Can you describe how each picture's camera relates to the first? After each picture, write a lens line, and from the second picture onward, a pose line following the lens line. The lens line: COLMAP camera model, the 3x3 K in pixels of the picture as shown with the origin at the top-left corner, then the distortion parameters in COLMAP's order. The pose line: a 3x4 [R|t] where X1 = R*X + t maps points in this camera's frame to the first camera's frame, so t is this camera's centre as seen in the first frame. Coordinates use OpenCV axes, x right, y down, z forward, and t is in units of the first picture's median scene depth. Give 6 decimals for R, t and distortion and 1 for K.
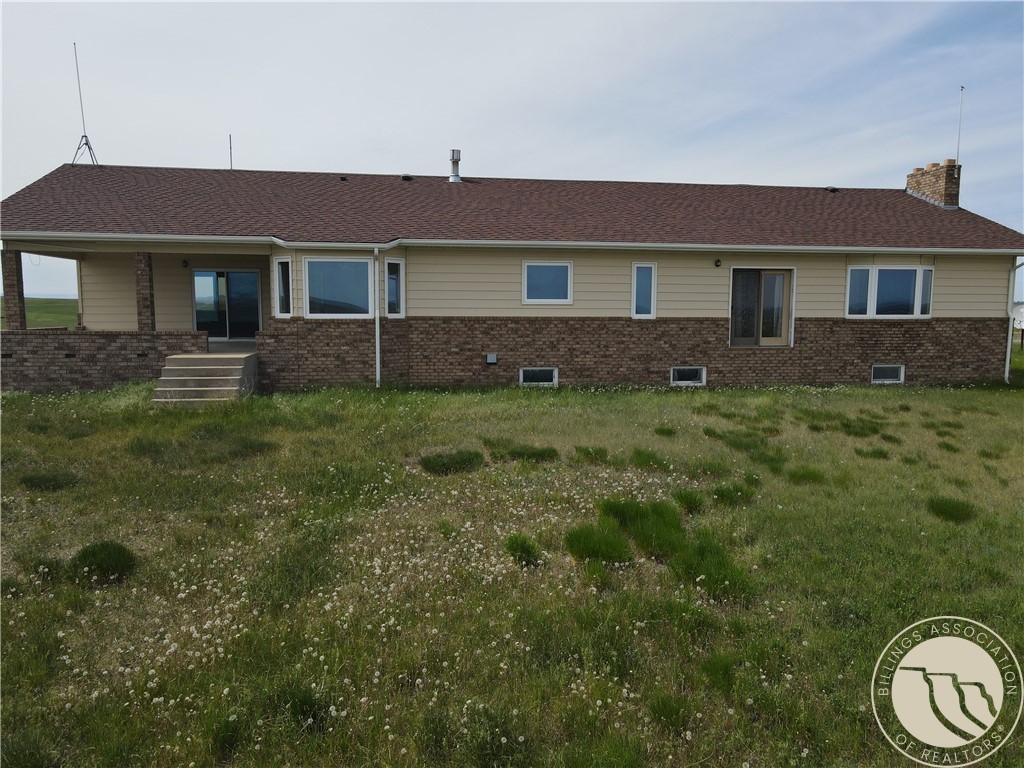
lens RADIAL K [[734.5, 0, 511.5], [0, 734.5, 390.6], [0, 0, 1]] dist [0.010493, 0.003244]
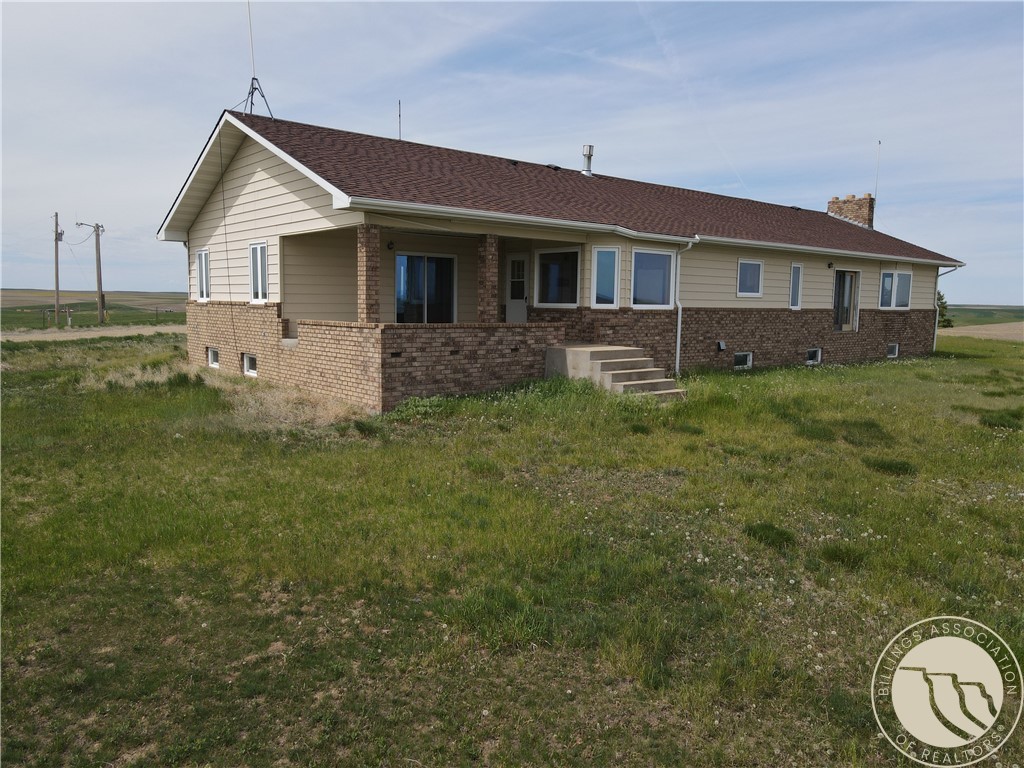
lens RADIAL K [[734.5, 0, 508.6], [0, 734.5, 380.3], [0, 0, 1]] dist [0.010493, 0.003244]
pose [[0.860411, -0.047511, 0.507381, -0.859860], [0.048204, 0.998768, 0.011781, -0.019561], [-0.507316, 0.014322, 0.861641, 0.206469]]
